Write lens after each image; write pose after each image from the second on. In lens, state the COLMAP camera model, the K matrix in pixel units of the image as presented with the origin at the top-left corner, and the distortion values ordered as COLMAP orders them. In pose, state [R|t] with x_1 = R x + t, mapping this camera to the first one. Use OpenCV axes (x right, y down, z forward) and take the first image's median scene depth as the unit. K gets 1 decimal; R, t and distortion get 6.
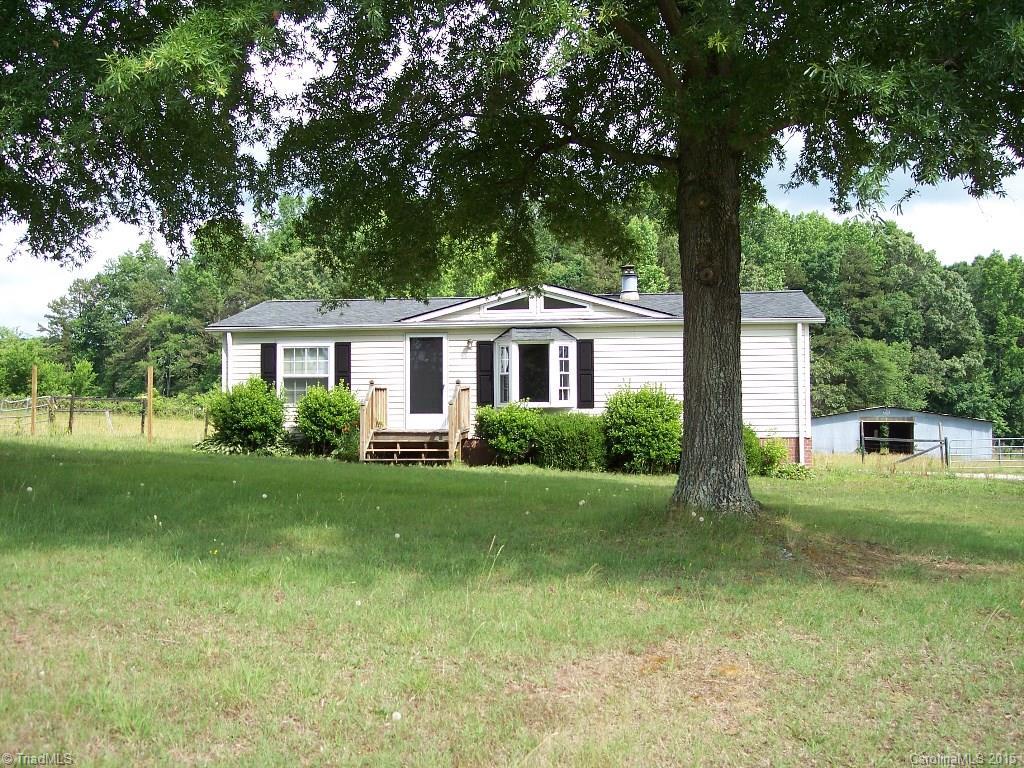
lens RADIAL K [[1171.8, 0, 501.7], [0, 1171.8, 387.4], [0, 0, 1]] dist [-0.153525, 0.258806]
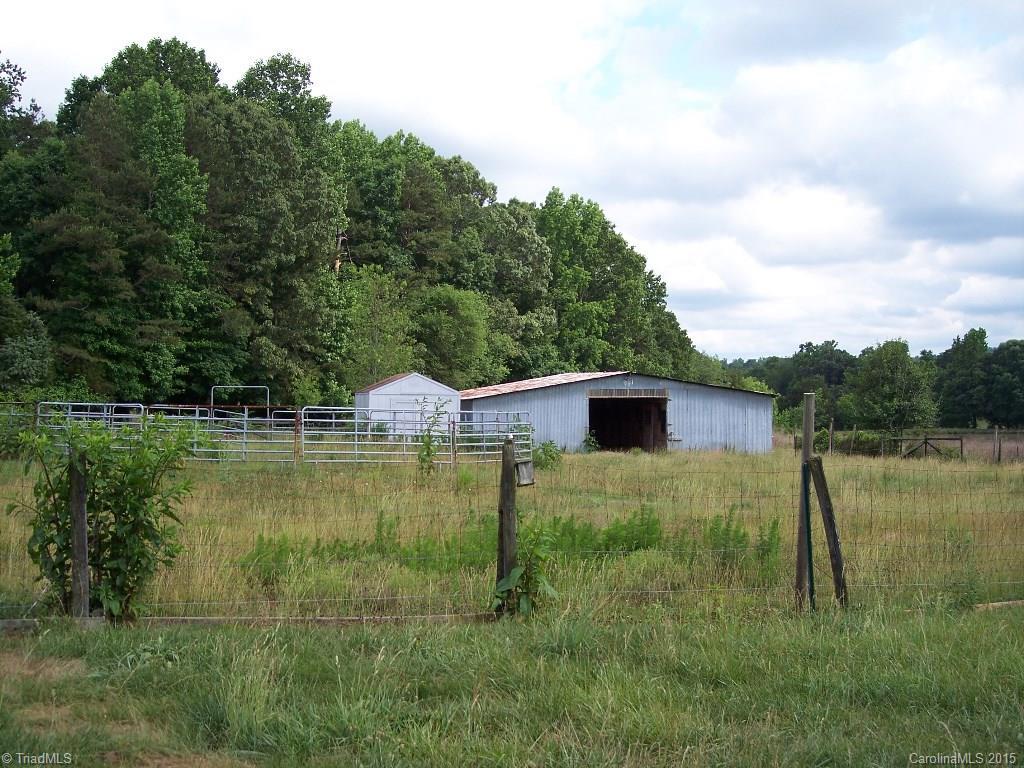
lens RADIAL K [[1171.8, 0, 501.7], [0, 1171.8, 387.4], [0, 0, 1]] dist [-0.153525, 0.258806]
pose [[0.873411, -0.007650, 0.486924, -0.117311], [-0.005318, 0.999667, 0.025244, 0.028144], [-0.486955, -0.024637, 0.873079, 1.492207]]
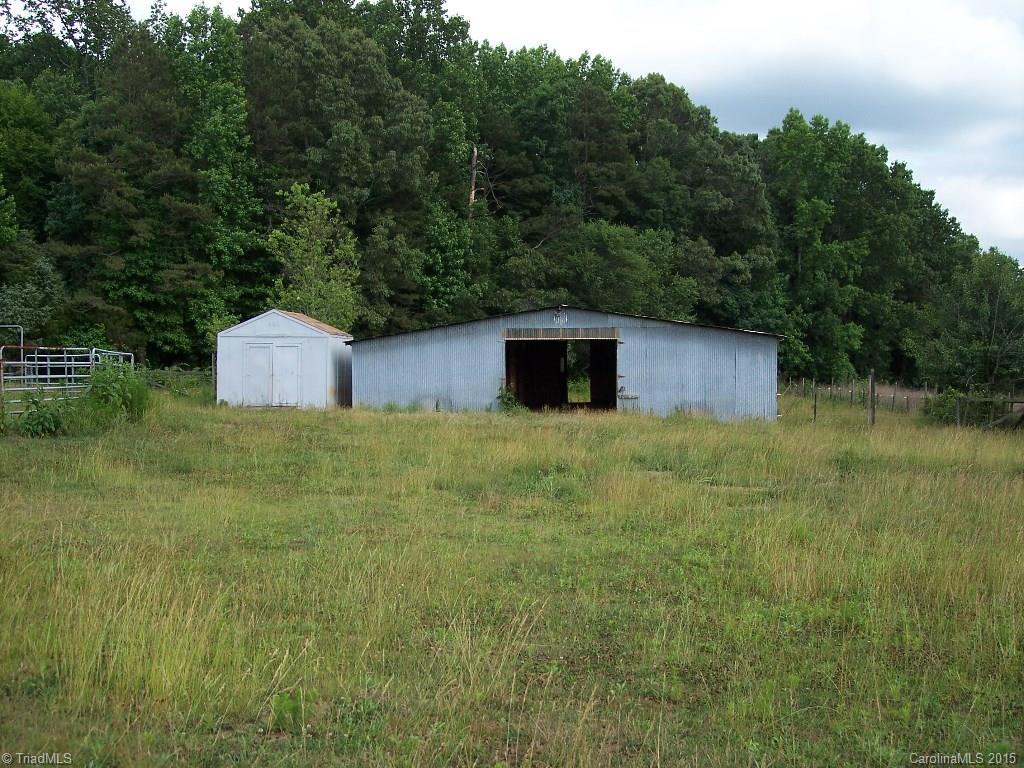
lens RADIAL K [[1171.8, 0, 501.7], [0, 1171.8, 387.4], [0, 0, 1]] dist [-0.153525, 0.258806]
pose [[0.987802, -0.016098, 0.154879, 0.739638], [0.007485, 0.998401, 0.056033, 0.071929], [-0.155534, -0.054190, 0.986343, 1.674376]]
